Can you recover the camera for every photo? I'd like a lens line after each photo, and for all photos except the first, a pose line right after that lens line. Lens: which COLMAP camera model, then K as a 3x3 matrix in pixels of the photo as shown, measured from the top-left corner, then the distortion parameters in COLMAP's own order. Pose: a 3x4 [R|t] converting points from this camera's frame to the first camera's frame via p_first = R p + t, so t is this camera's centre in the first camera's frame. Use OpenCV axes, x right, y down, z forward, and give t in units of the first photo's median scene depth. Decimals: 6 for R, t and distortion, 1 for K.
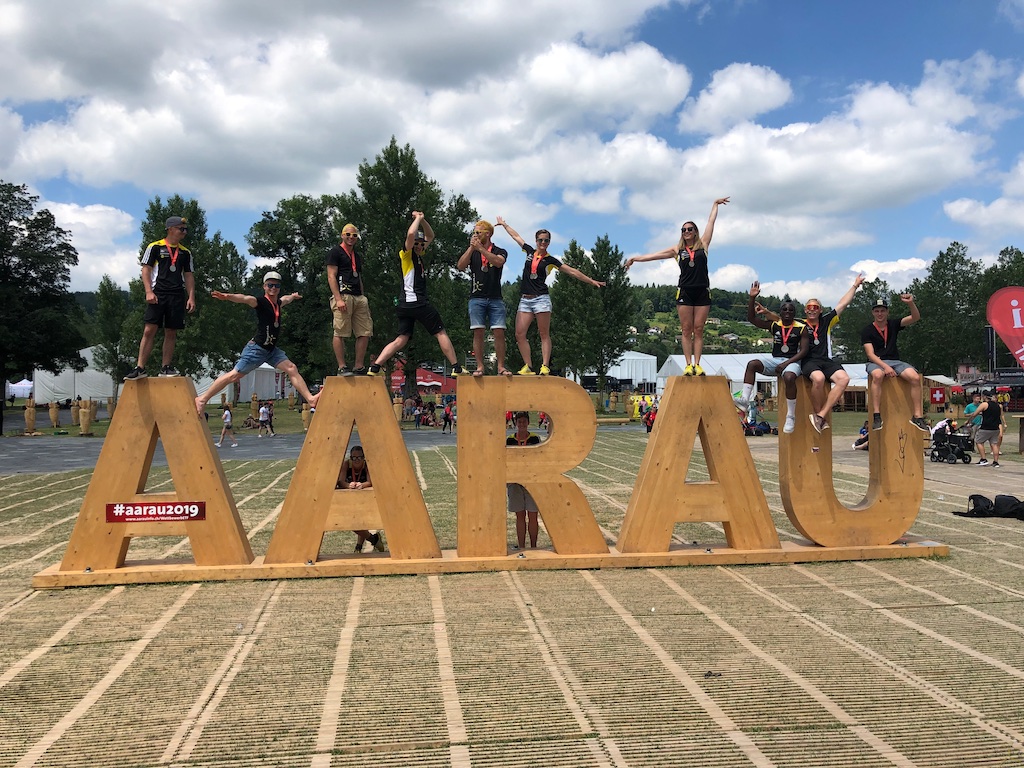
lens RADIAL K [[842.3, 0, 524.7], [0, 842.3, 369.7], [0, 0, 1]] dist [0.015340, -0.004566]
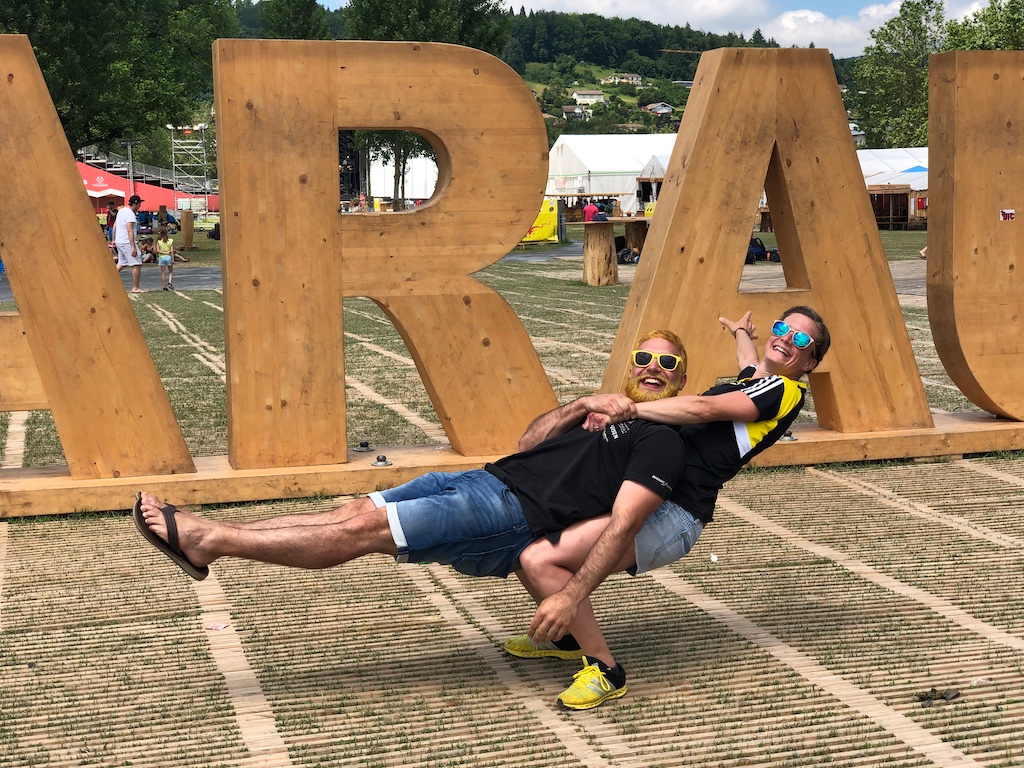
lens RADIAL K [[1521.8, 0, 534.8], [0, 1521.8, 370.0], [0, 0, 1]] dist [0.229407, -0.976471]
pose [[0.987136, -0.025788, 0.157789, -0.051168], [0.005269, 0.991617, 0.129104, 0.074085], [-0.159795, -0.126612, 0.978997, 0.220298]]
